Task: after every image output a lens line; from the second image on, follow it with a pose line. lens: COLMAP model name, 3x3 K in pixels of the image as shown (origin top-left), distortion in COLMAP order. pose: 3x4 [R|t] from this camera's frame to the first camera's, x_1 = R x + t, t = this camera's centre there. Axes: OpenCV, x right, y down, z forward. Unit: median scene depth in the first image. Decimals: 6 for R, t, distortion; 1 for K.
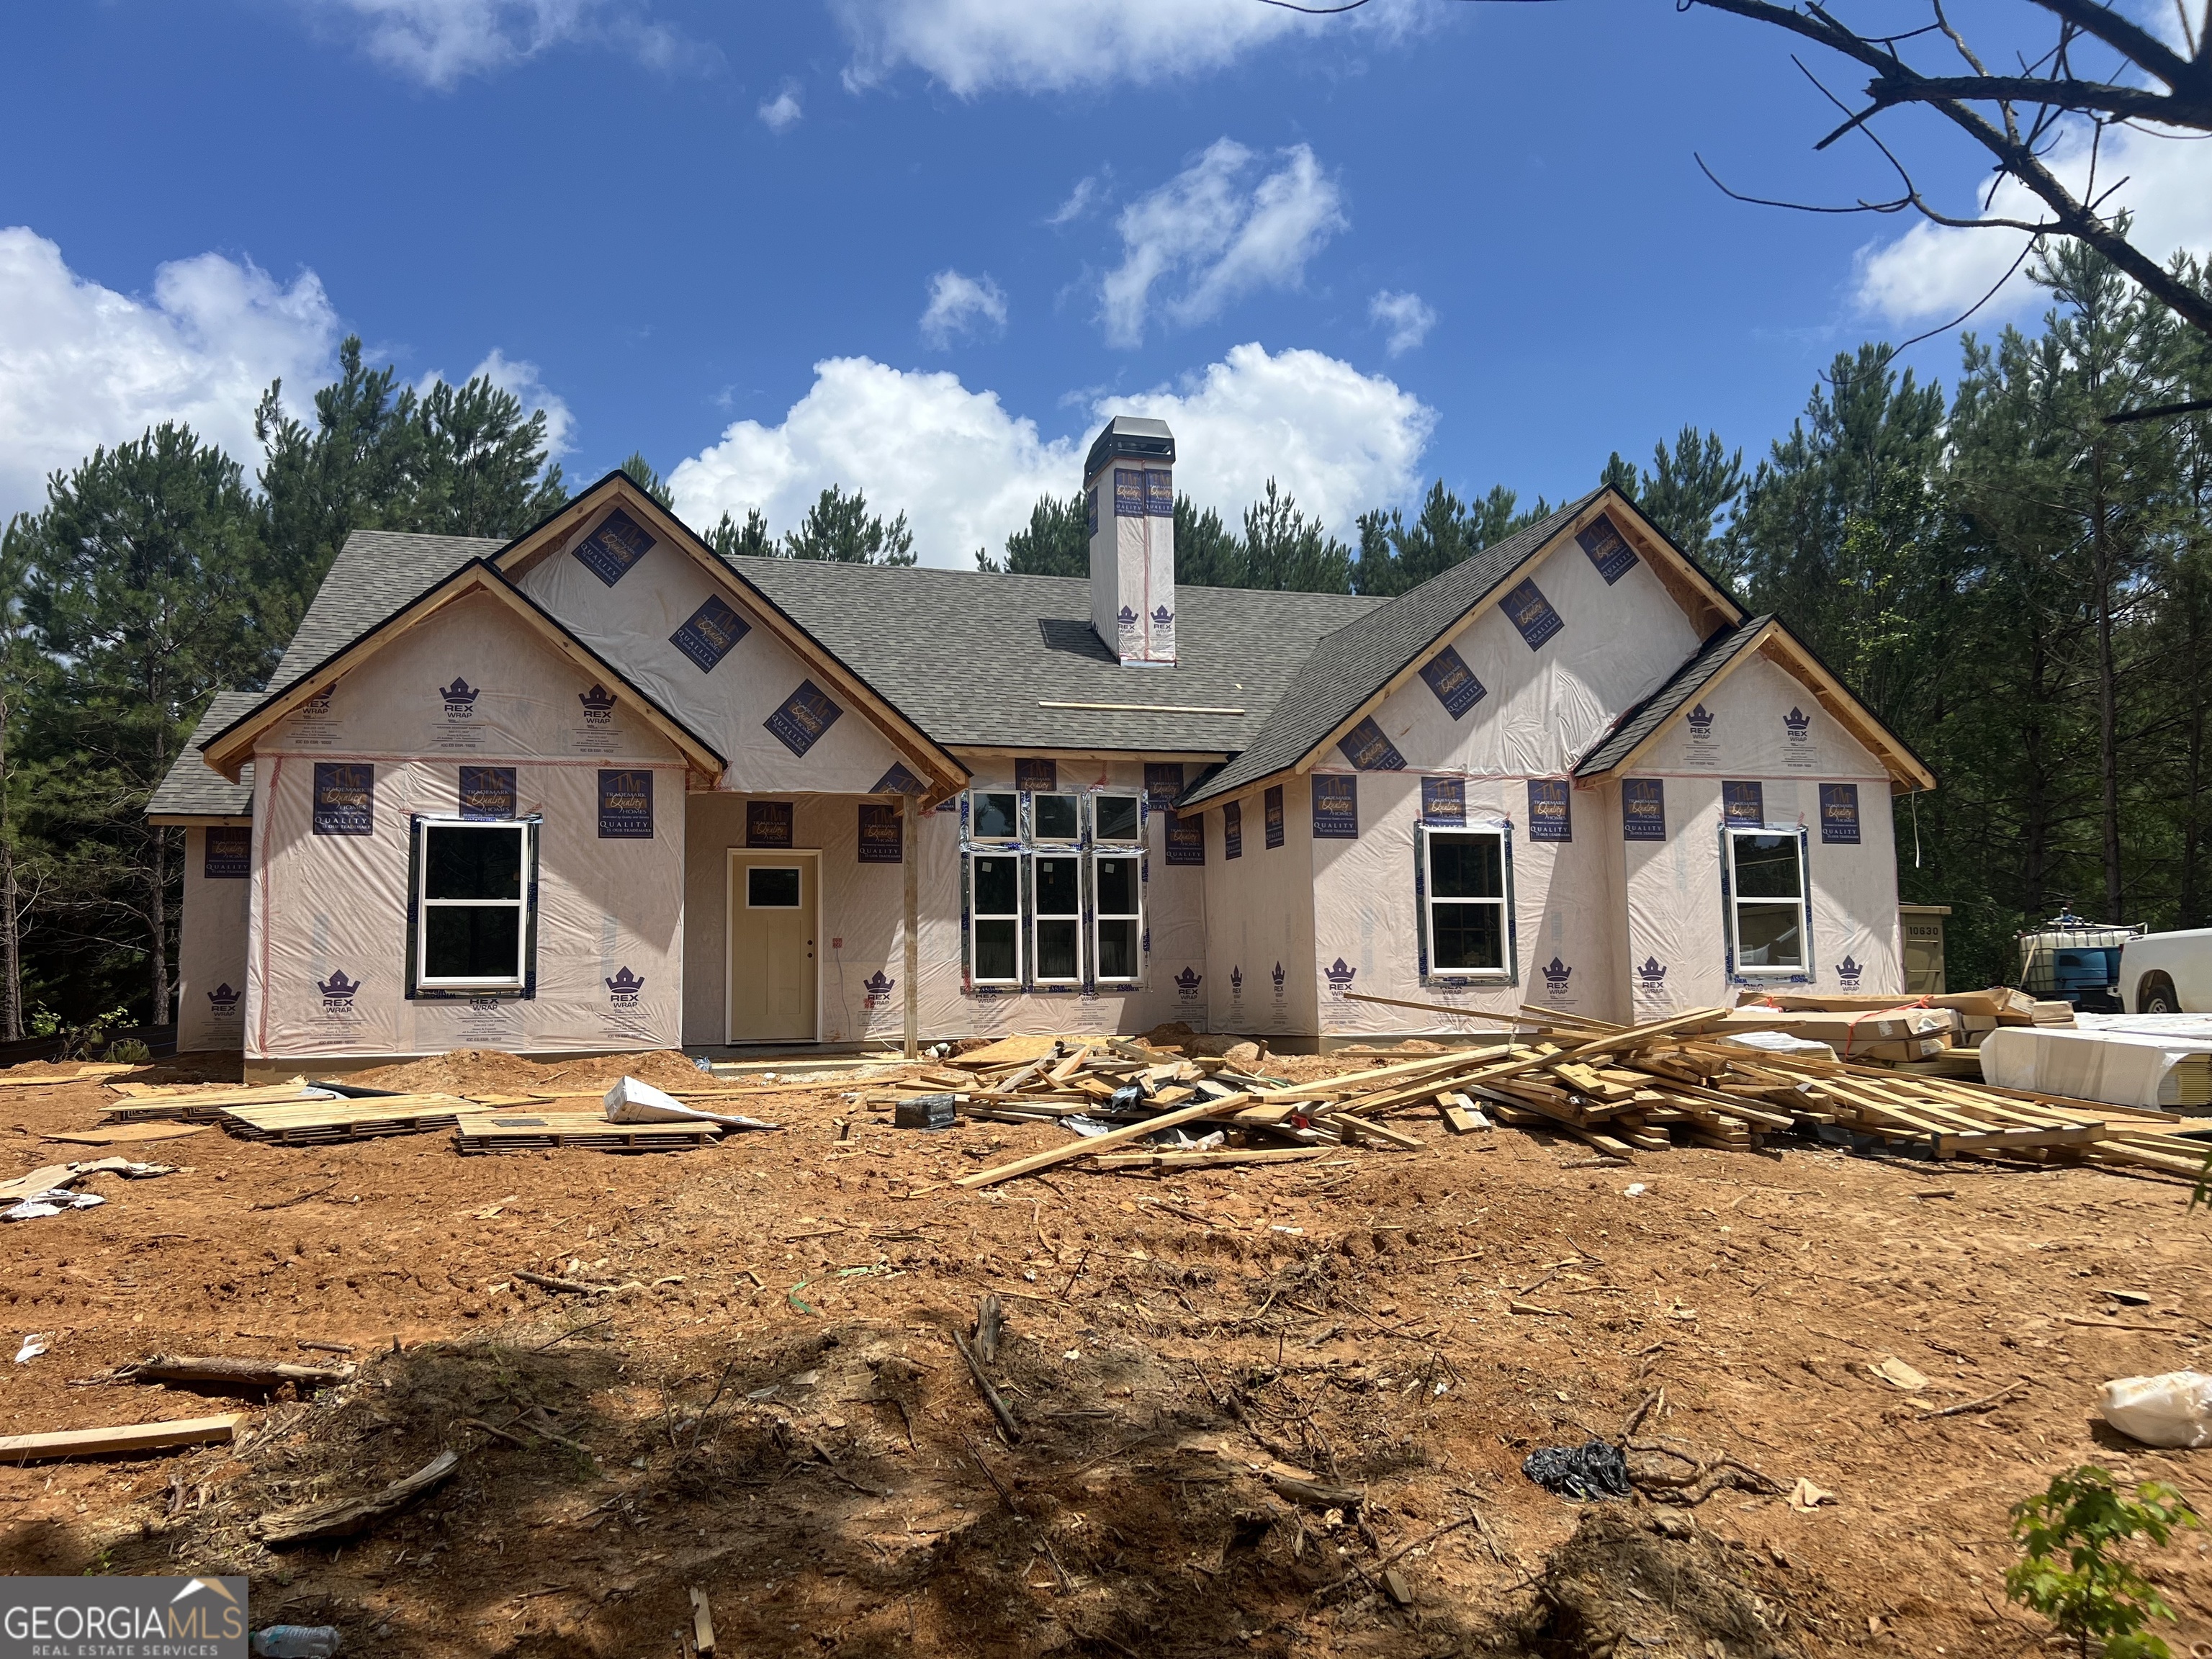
lens RADIAL K [[1682.1, 0, 1106.0], [0, 1682.1, 829.5], [0, 0, 1]] dist [0.081578, -0.162011]
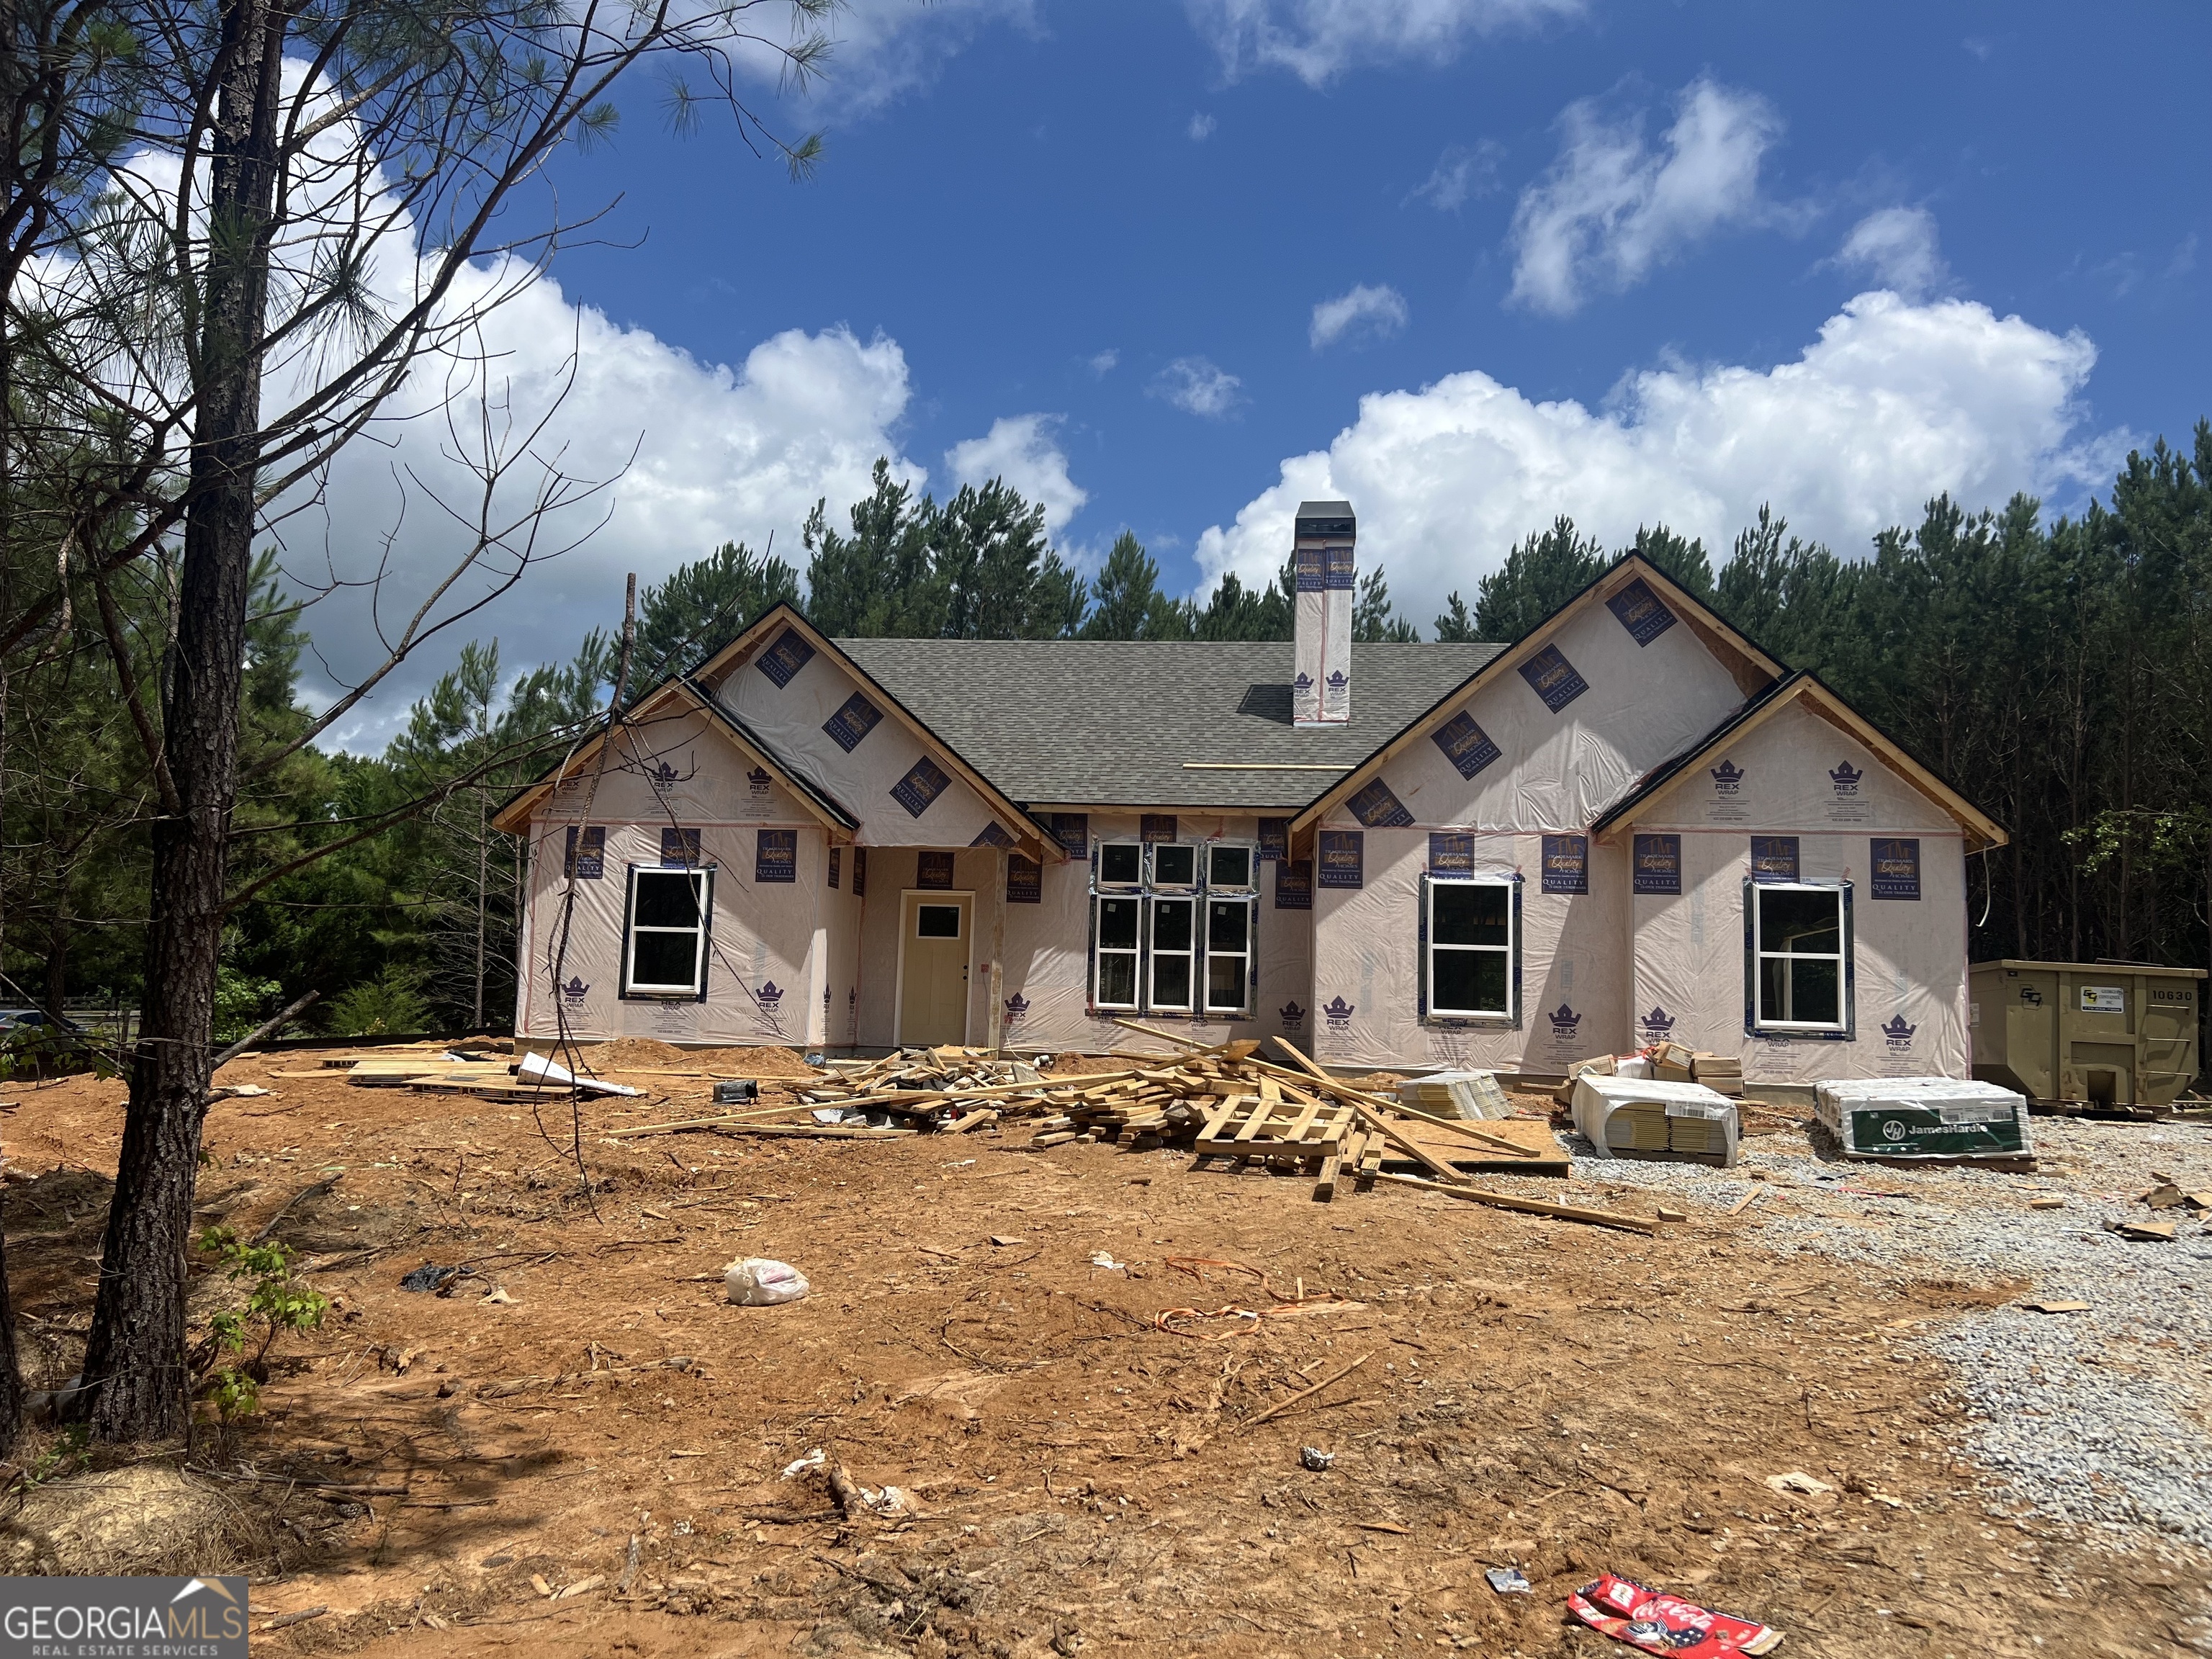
lens RADIAL K [[1682.1, 0, 1106.0], [0, 1682.1, 829.5], [0, 0, 1]] dist [0.081578, -0.162011]
pose [[0.915851, -0.001286, -0.401516, 0.417013], [-0.005289, 0.999869, -0.015267, -0.015075], [0.401483, 0.016106, 0.915725, -0.078461]]
